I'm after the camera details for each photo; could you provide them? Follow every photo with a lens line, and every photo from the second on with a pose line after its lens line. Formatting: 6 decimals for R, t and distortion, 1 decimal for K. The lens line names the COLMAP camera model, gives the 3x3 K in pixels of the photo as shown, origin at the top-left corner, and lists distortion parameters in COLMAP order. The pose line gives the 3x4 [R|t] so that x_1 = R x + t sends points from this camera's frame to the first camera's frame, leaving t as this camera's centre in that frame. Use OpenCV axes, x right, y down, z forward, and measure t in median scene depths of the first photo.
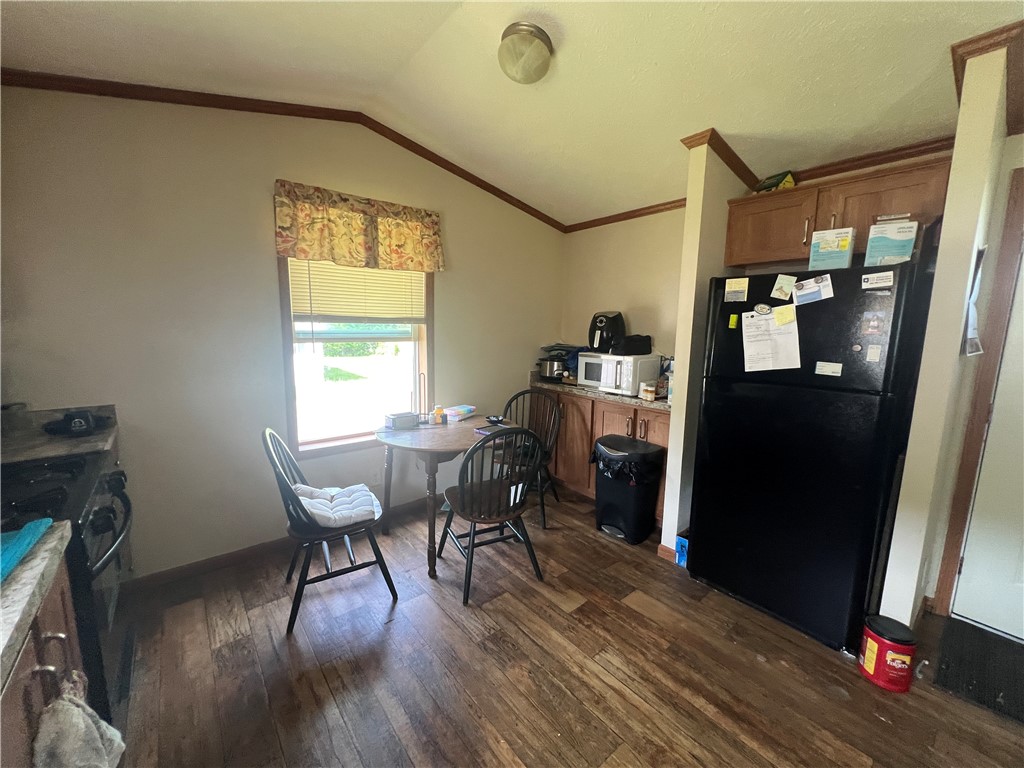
lens RADIAL K [[409.2, 0, 514.2], [0, 409.2, 384.4], [0, 0, 1]] dist [-0.000310, -0.000164]
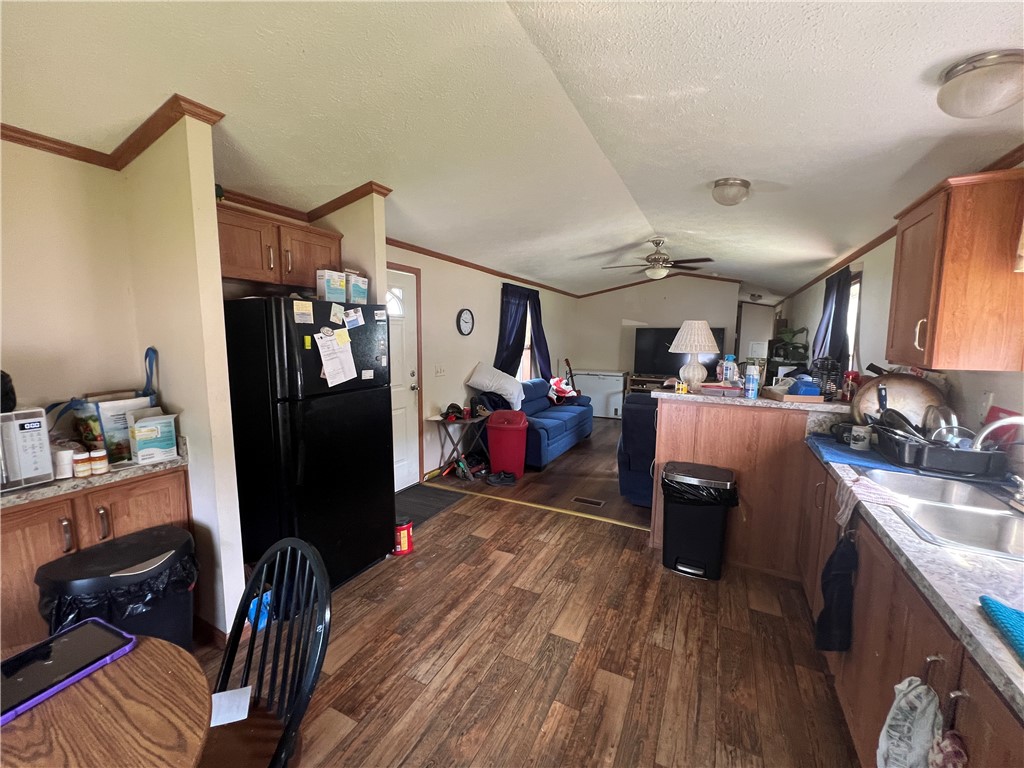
lens RADIAL K [[409.2, 0, 514.2], [0, 409.2, 384.4], [0, 0, 1]] dist [-0.000310, -0.000164]
pose [[-0.394570, -0.127585, 0.909965, -0.705940], [0.121122, 0.974450, 0.189146, -0.205442], [-0.910848, 0.184848, -0.369036, 1.039336]]
